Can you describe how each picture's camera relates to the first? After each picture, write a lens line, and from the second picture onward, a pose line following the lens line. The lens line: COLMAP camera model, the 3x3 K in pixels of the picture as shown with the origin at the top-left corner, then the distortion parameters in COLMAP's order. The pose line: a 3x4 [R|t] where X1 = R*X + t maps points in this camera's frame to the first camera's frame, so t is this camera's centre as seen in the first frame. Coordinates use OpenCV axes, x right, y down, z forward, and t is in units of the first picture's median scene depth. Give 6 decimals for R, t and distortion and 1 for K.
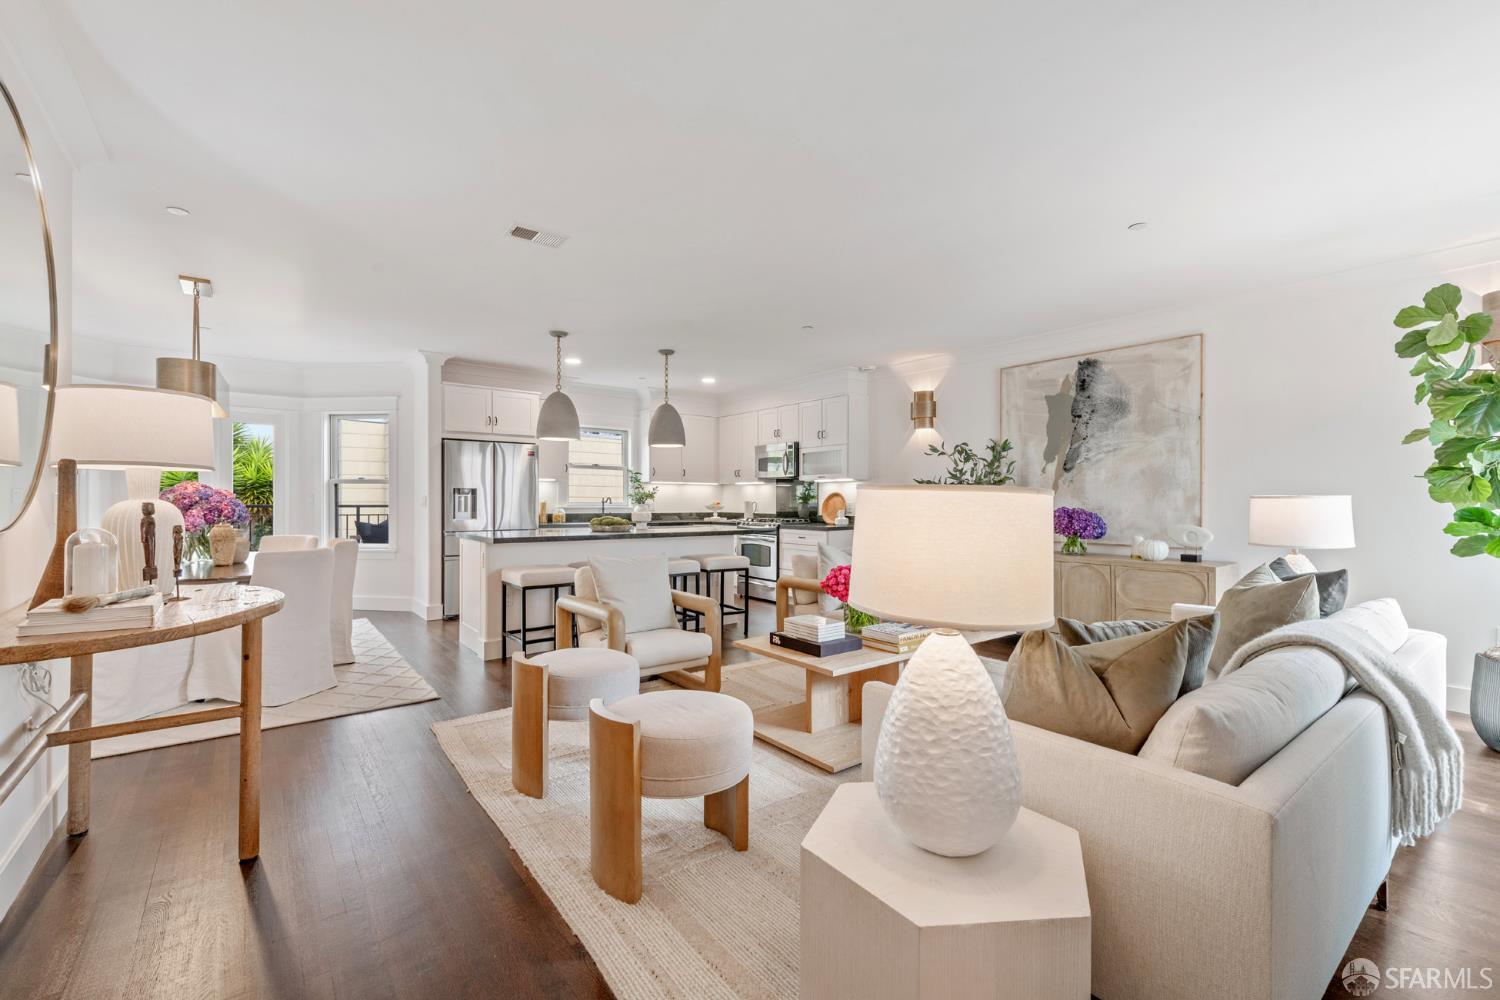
lens RADIAL K [[638.2, 0, 758.4], [0, 638.2, 504.1], [0, 0, 1]] dist [0.012207, -0.000022]
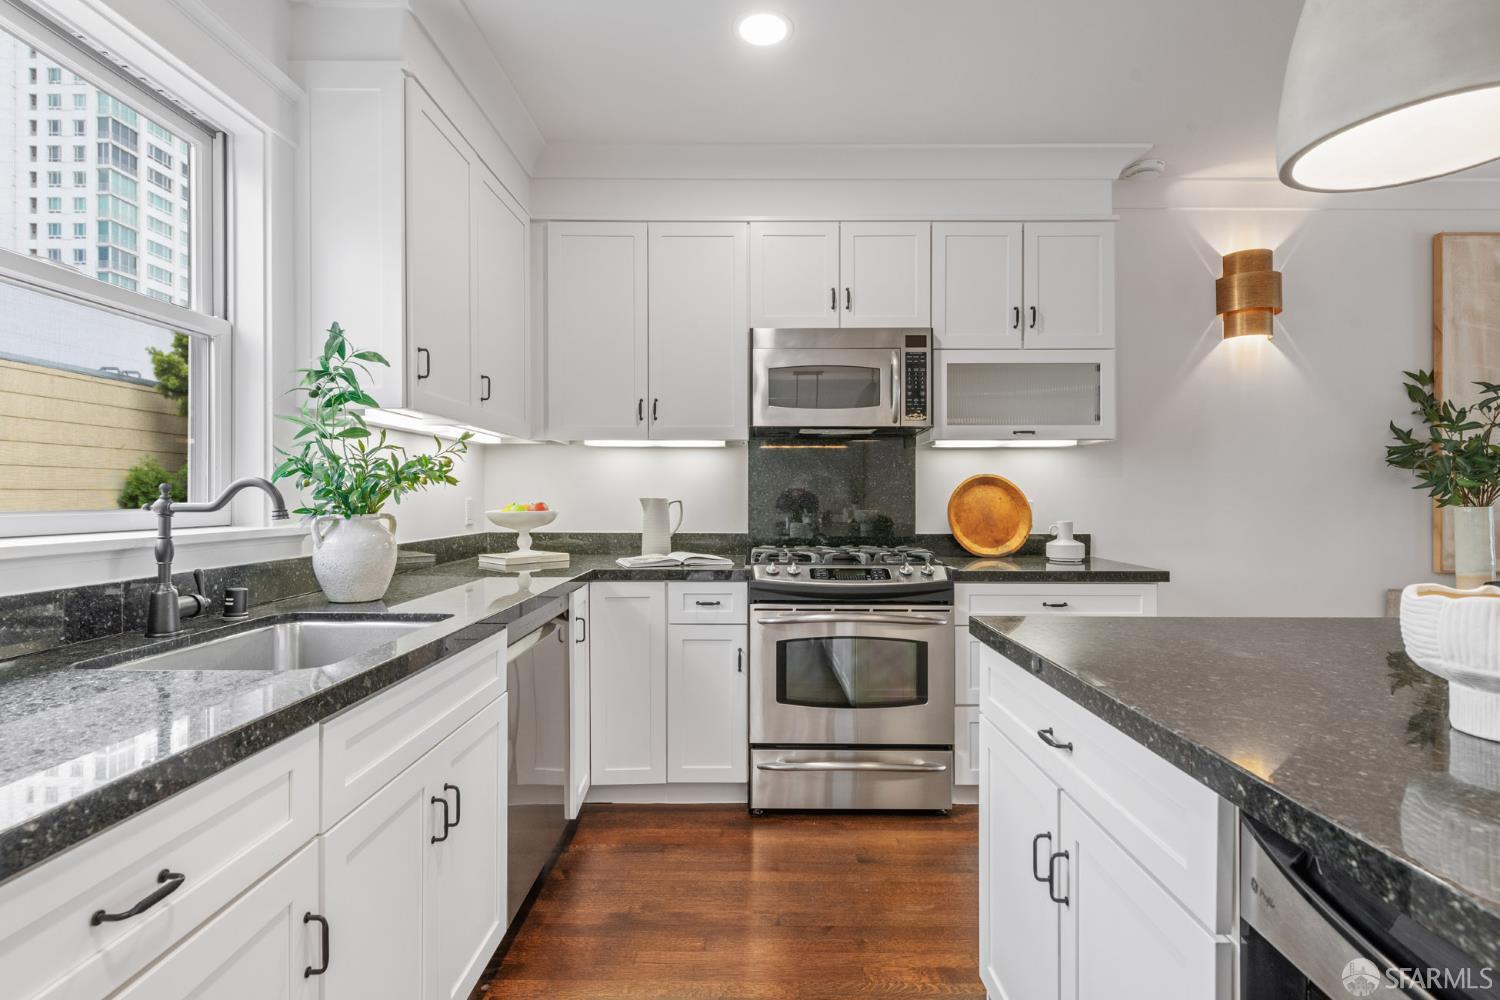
lens RADIAL K [[725.6, 0, 757.3], [0, 725.6, 491.7], [0, 0, 1]] dist [0.011415, -0.000366]
pose [[0.620071, 0.002538, 0.784542, -0.386213], [0.003964, 0.999972, -0.006367, -0.006942], [-0.784536, 0.007058, 0.620044, 1.018078]]
